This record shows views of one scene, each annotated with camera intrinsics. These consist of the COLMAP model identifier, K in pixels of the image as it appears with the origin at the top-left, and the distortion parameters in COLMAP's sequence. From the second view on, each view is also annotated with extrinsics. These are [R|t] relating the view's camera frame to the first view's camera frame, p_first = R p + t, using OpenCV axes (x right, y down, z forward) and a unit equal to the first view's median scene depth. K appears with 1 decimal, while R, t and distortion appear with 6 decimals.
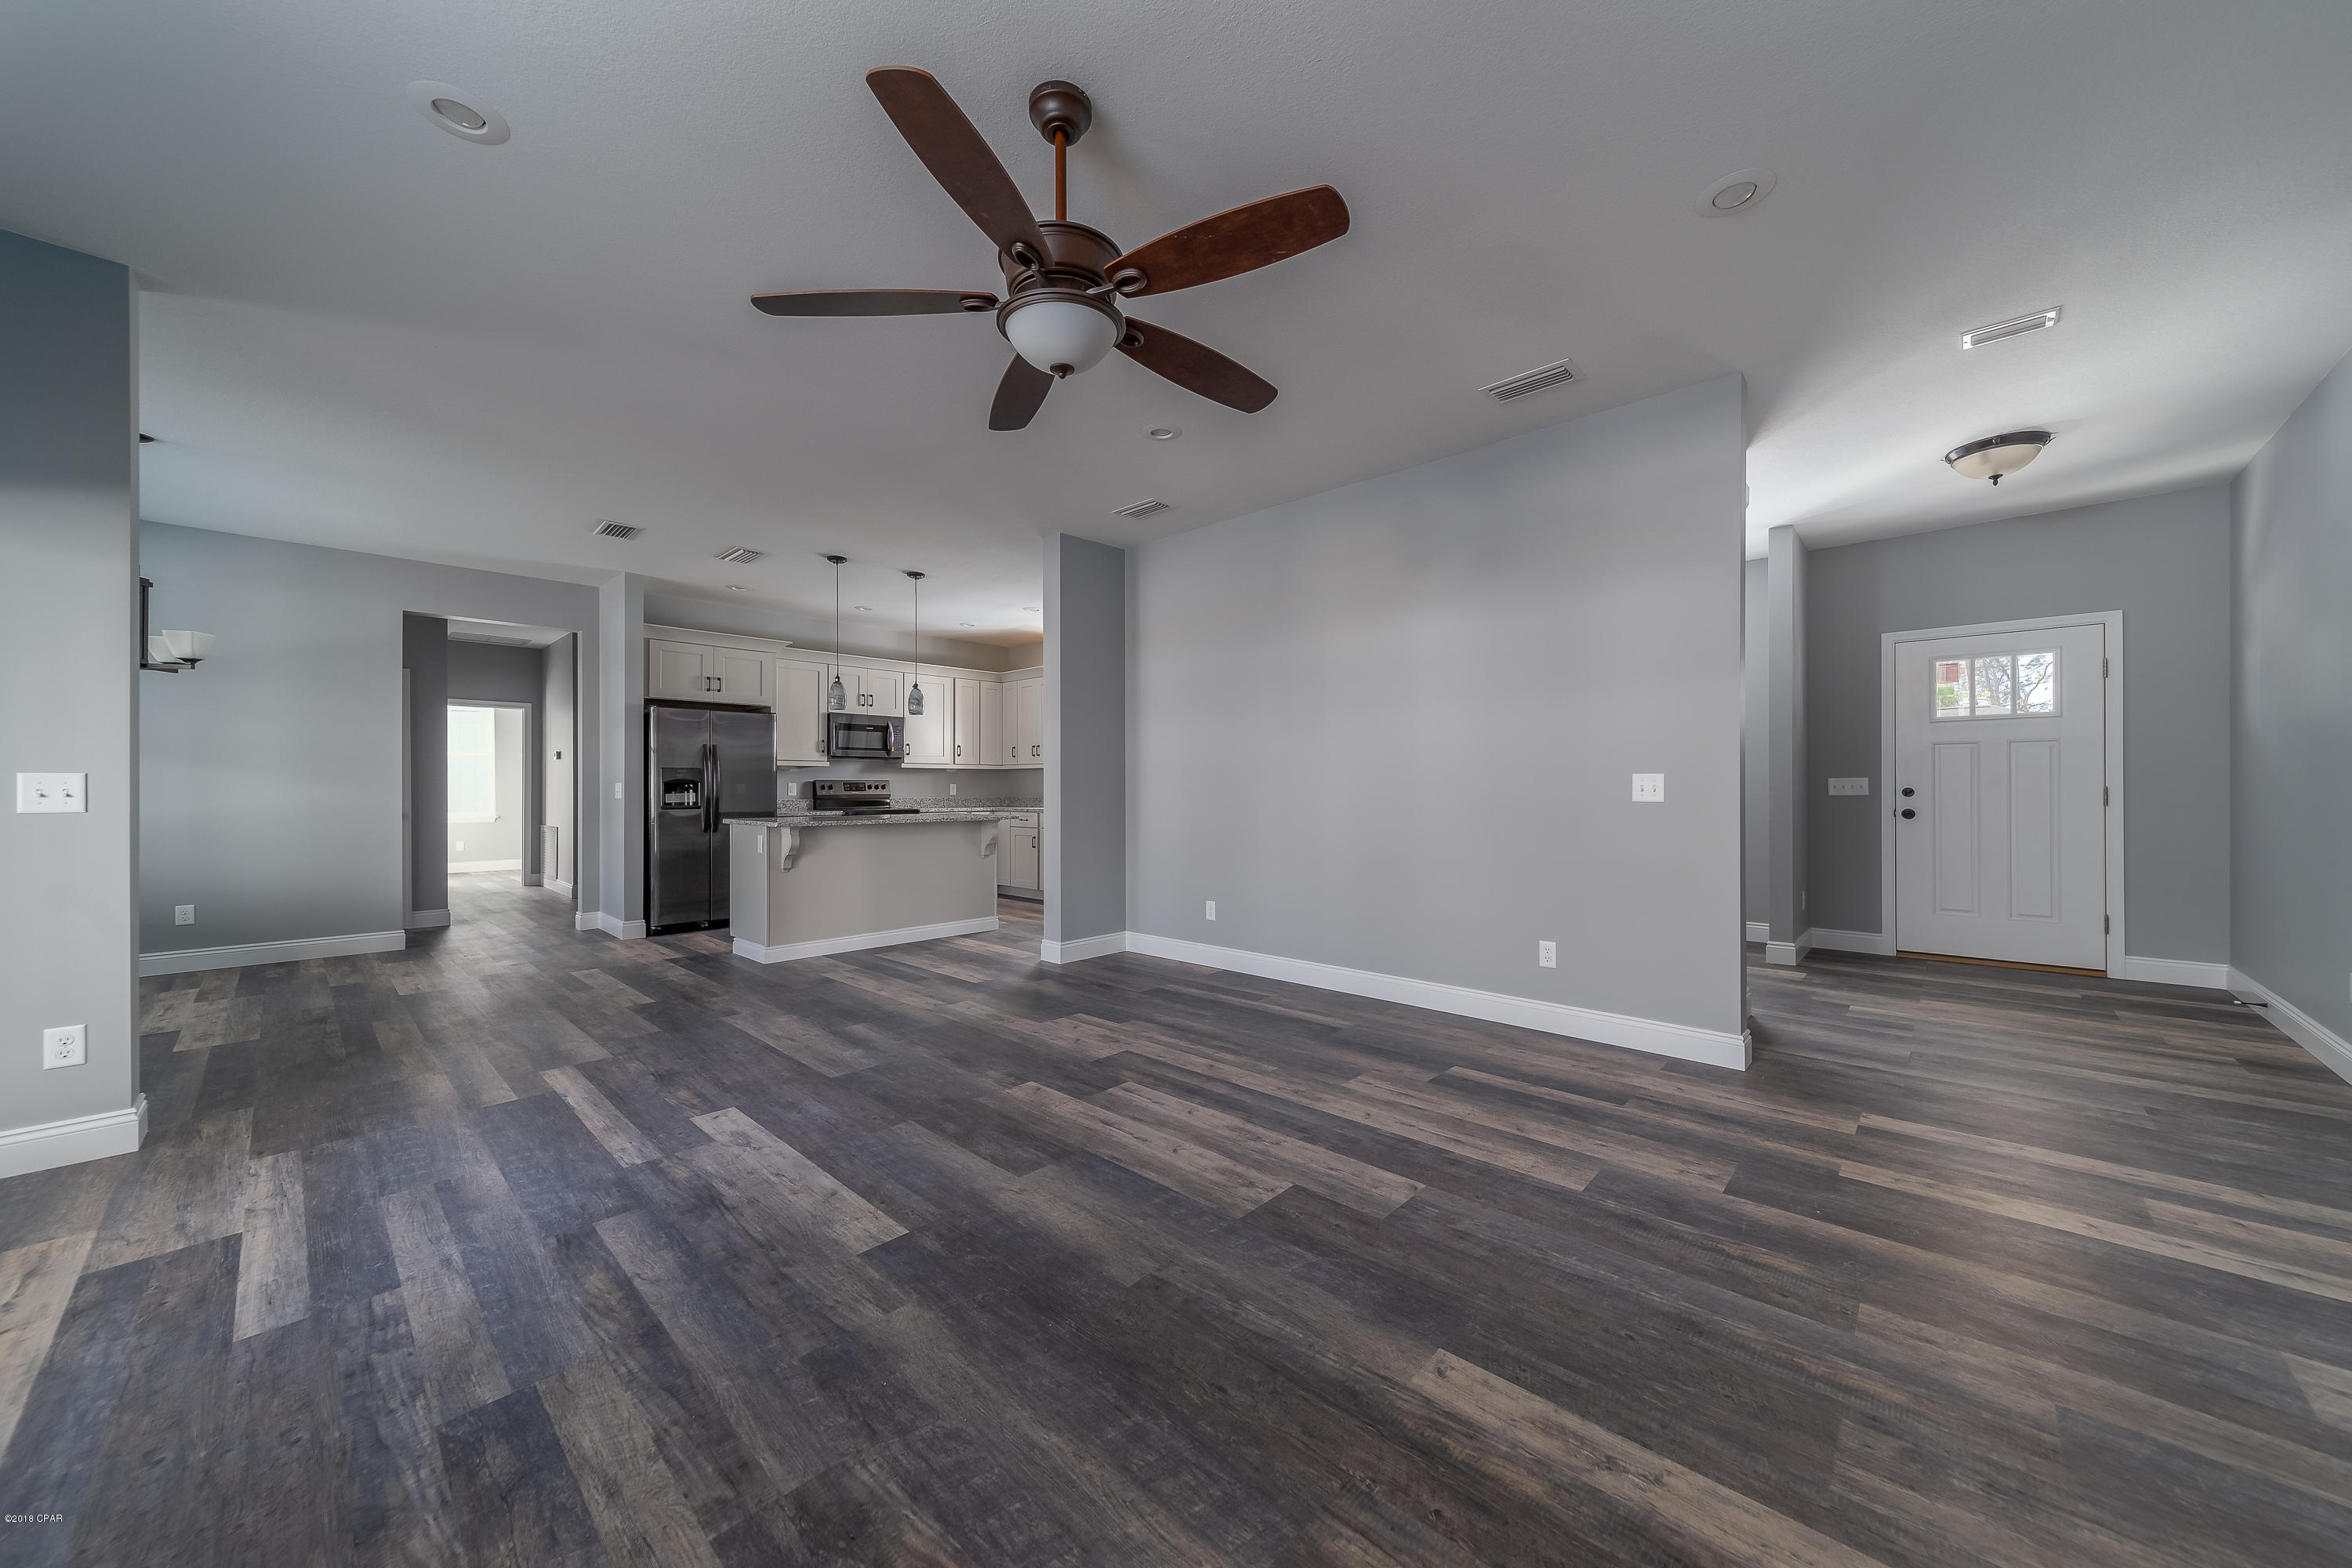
lens RADIAL K [[845.6, 0, 1183.5], [0, 845.6, 790.1], [0, 0, 1]] dist [0.004861, -0.000326]
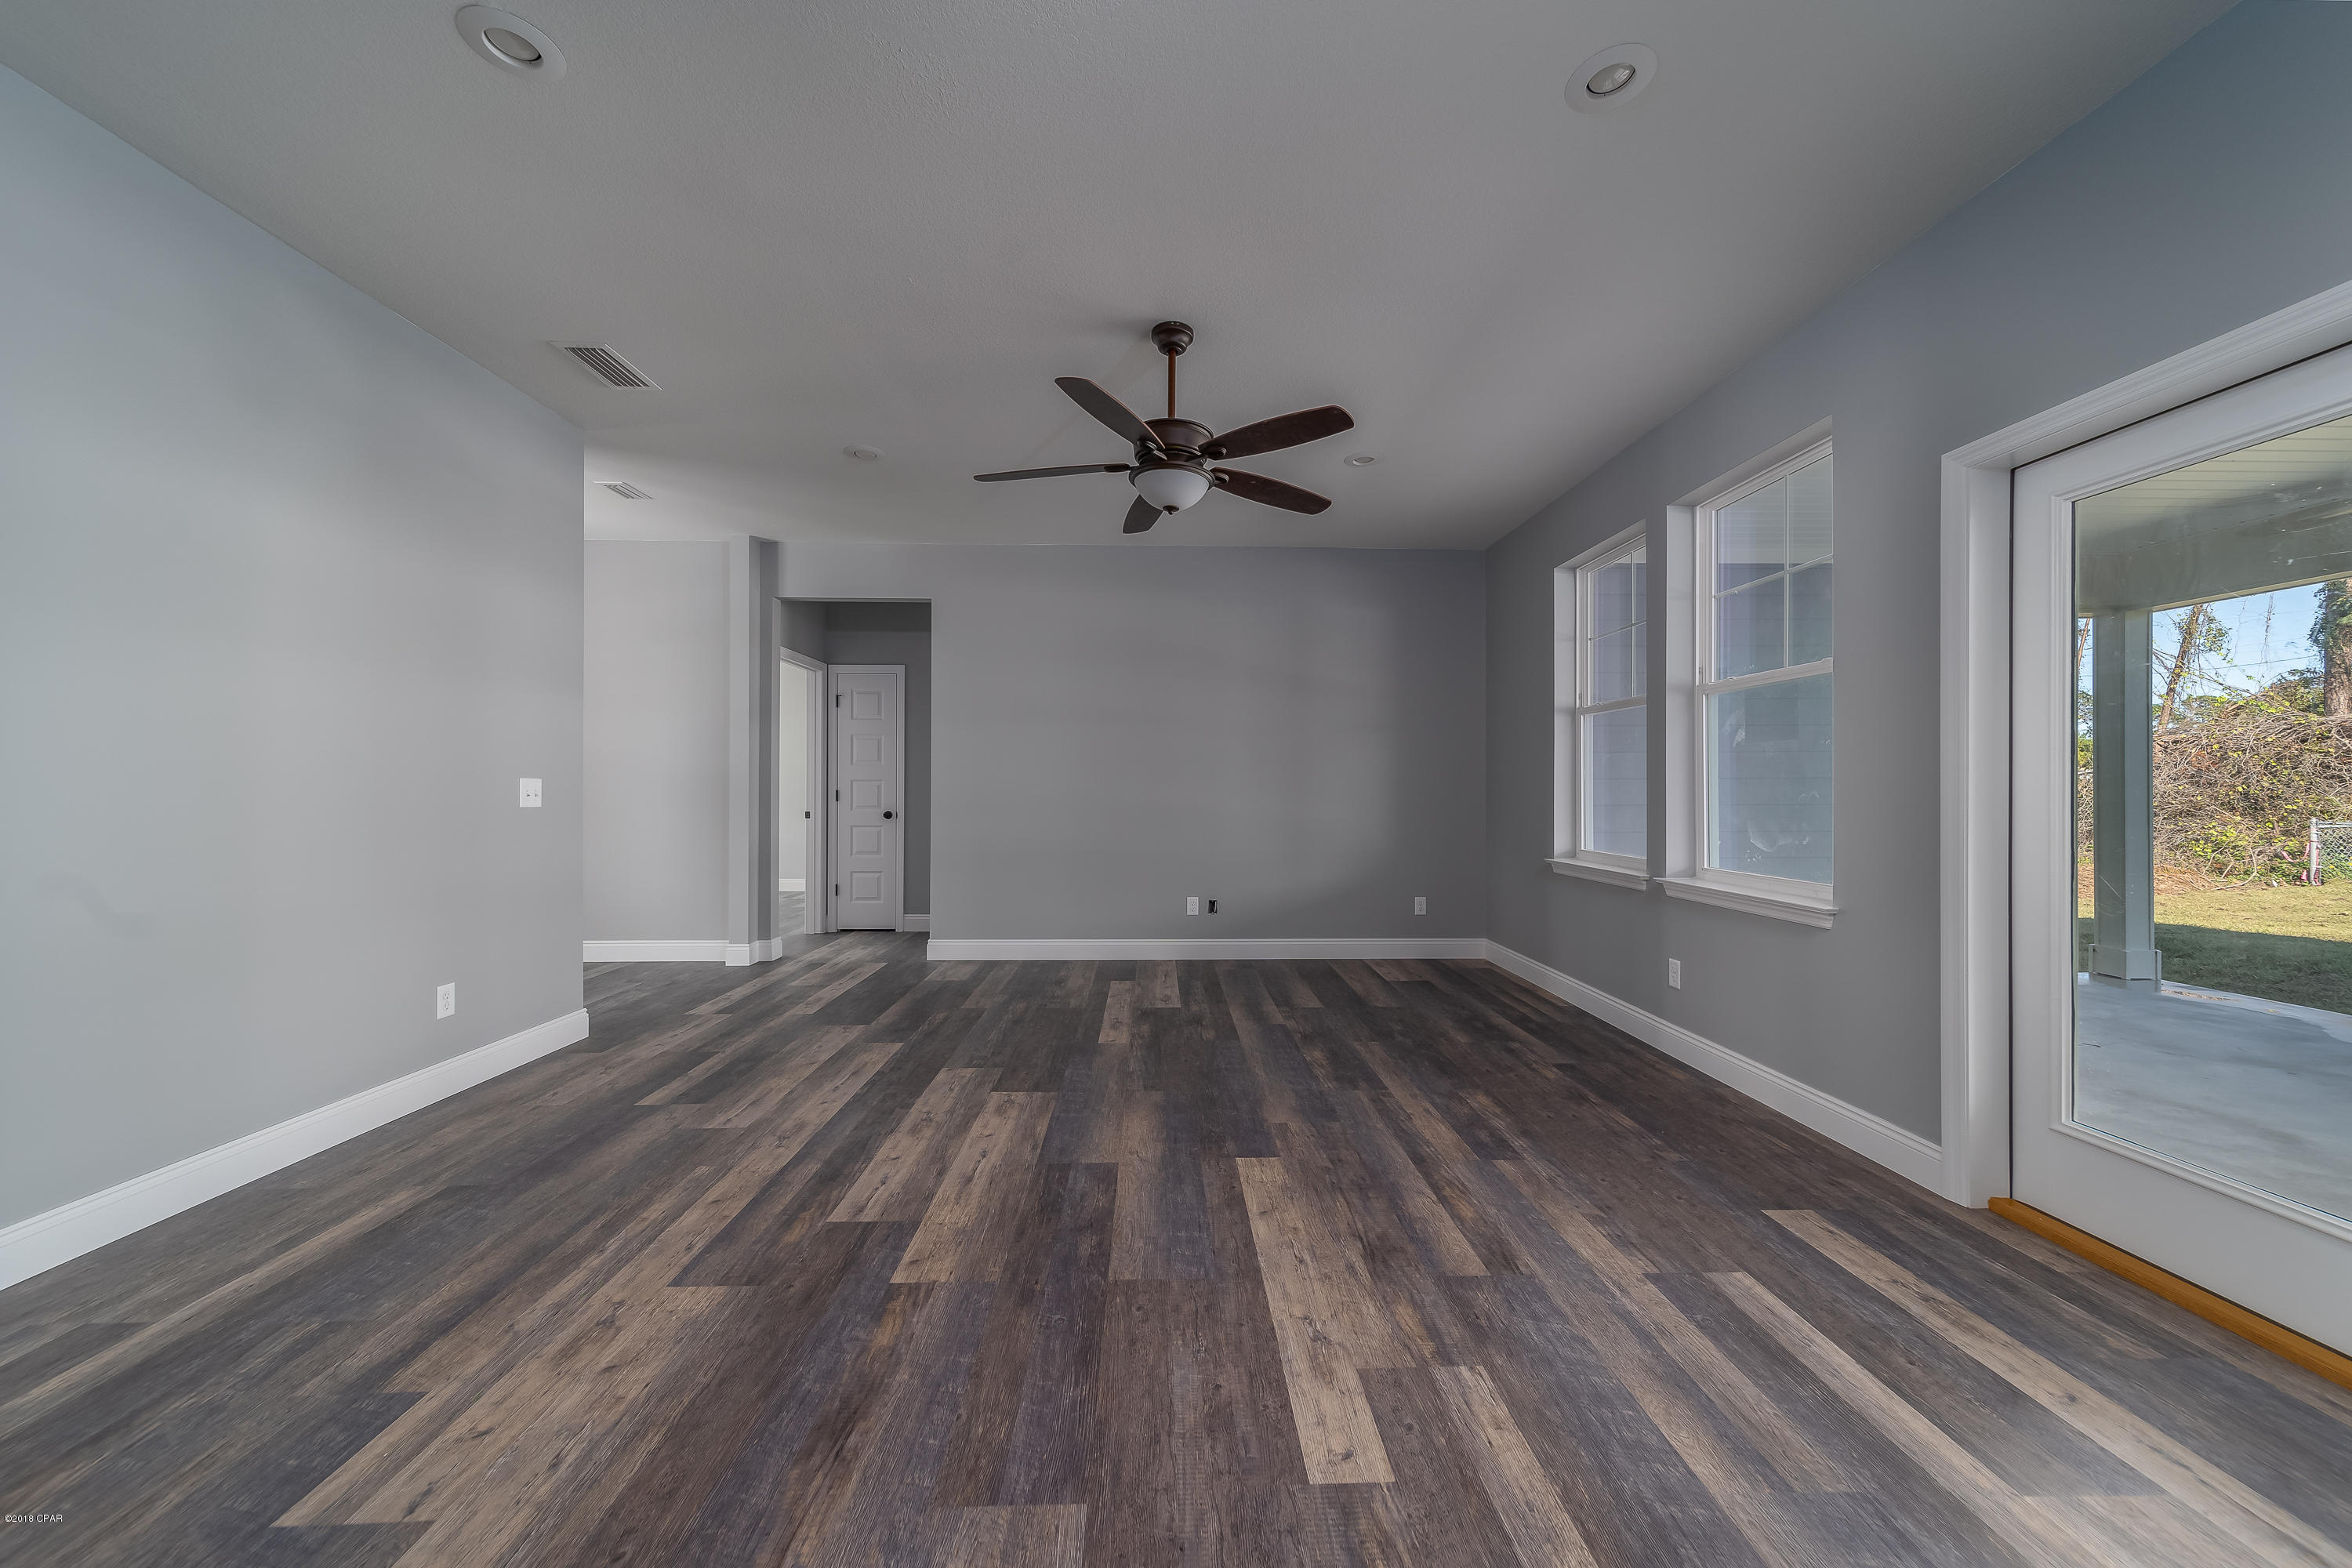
lens RADIAL K [[845.6, 0, 1183.5], [0, 845.6, 790.1], [0, 0, 1]] dist [0.004861, -0.000326]
pose [[-0.713338, 0.000757, 0.700820, -0.915305], [0.002715, 0.999995, 0.001683, -0.008029], [-0.700815, 0.003104, -0.713336, 1.563252]]
